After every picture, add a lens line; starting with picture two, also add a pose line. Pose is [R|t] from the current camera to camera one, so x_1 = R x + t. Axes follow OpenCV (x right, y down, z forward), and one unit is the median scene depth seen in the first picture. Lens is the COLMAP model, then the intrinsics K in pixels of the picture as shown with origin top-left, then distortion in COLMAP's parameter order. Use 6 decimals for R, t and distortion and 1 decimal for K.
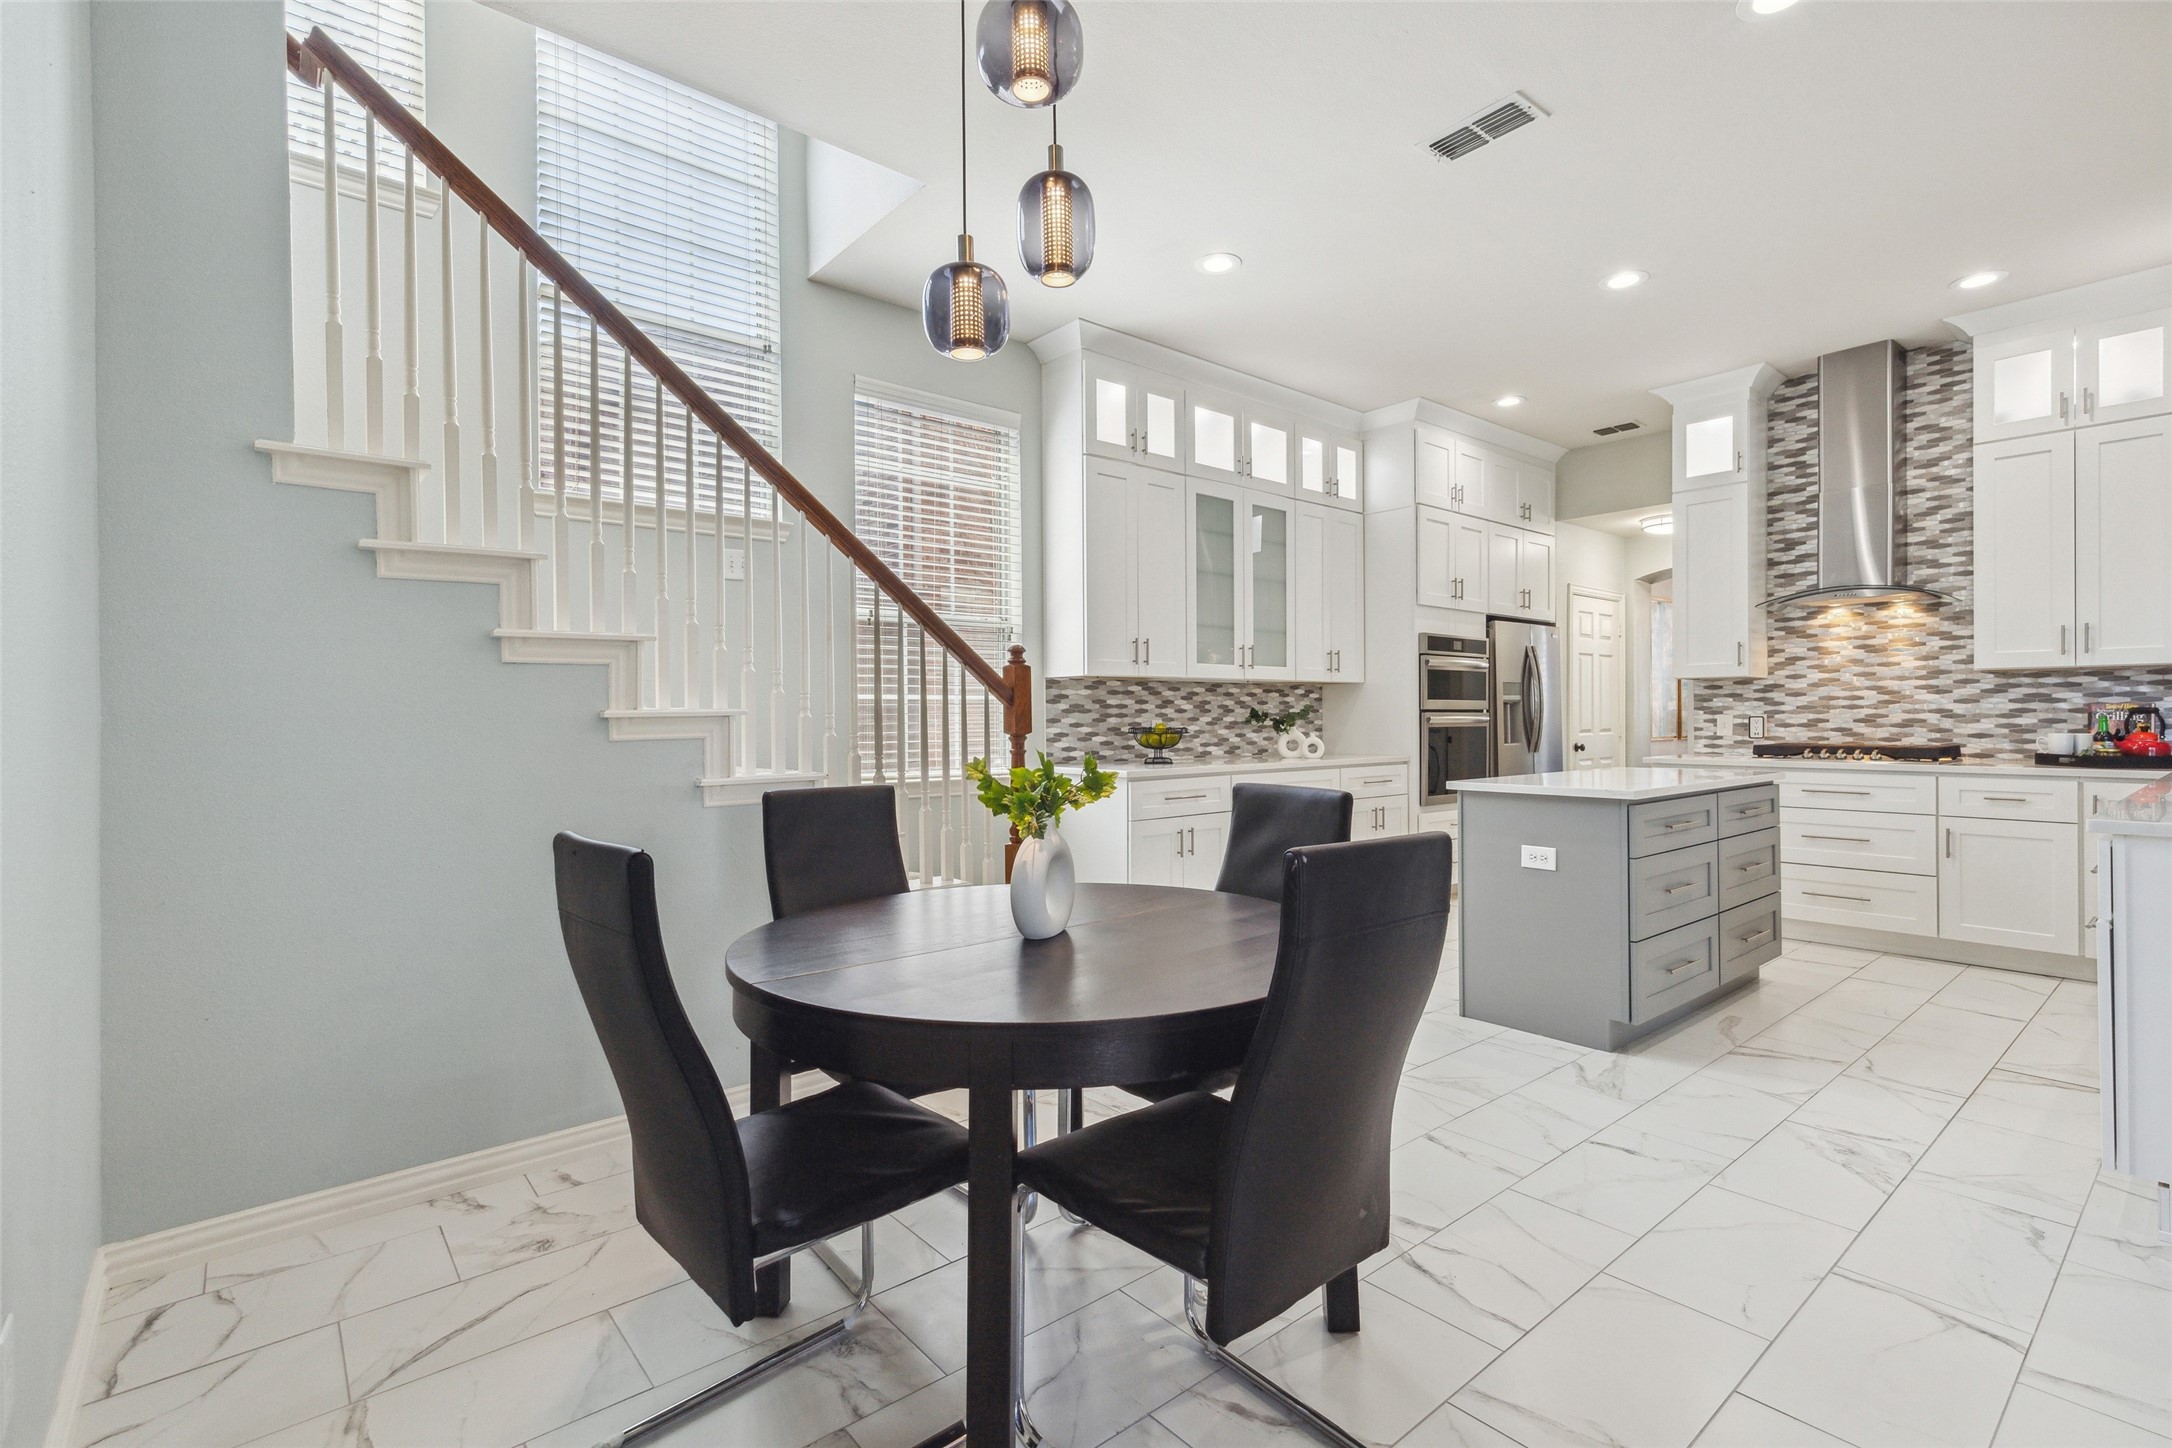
lens RADIAL K [[993.6, 0, 1088.4], [0, 993.6, 722.8], [0, 0, 1]] dist [0.000028, 0.000005]
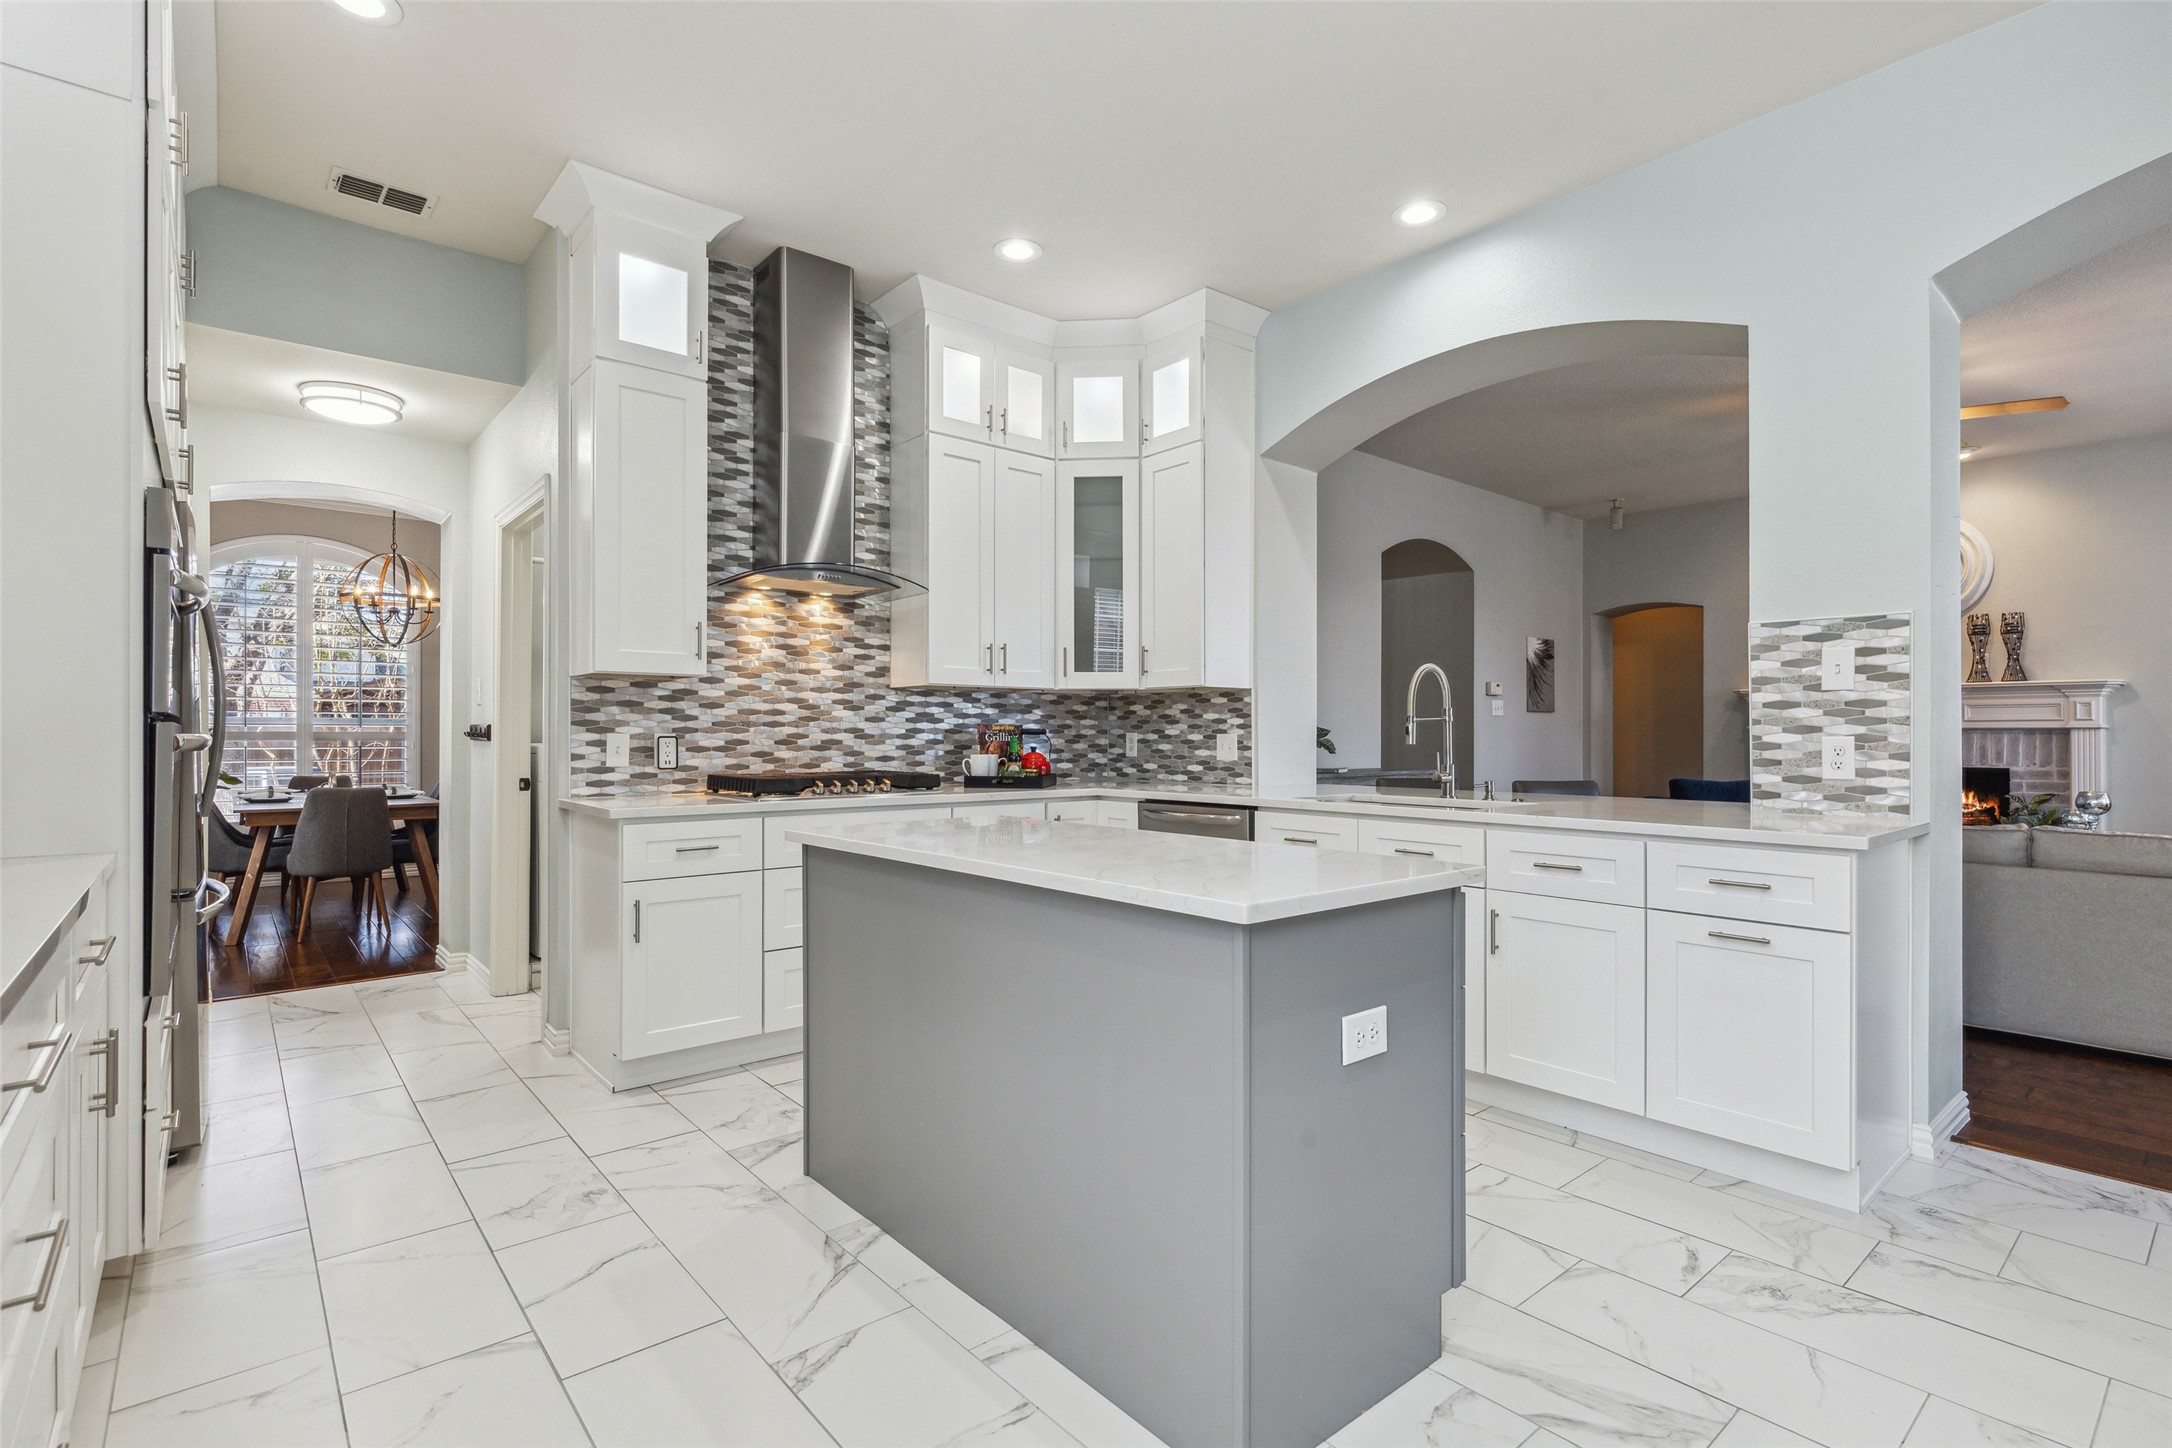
lens RADIAL K [[1030.2, 0, 1088.6], [0, 1030.2, 730.2], [0, 0, 1]] dist [0.002140, 0.000118]
pose [[-0.009557, 0.007851, 0.999924, -0.026426], [0.003669, 0.999963, -0.007817, -0.004536], [-0.999948, 0.003594, -0.009586, 0.793772]]
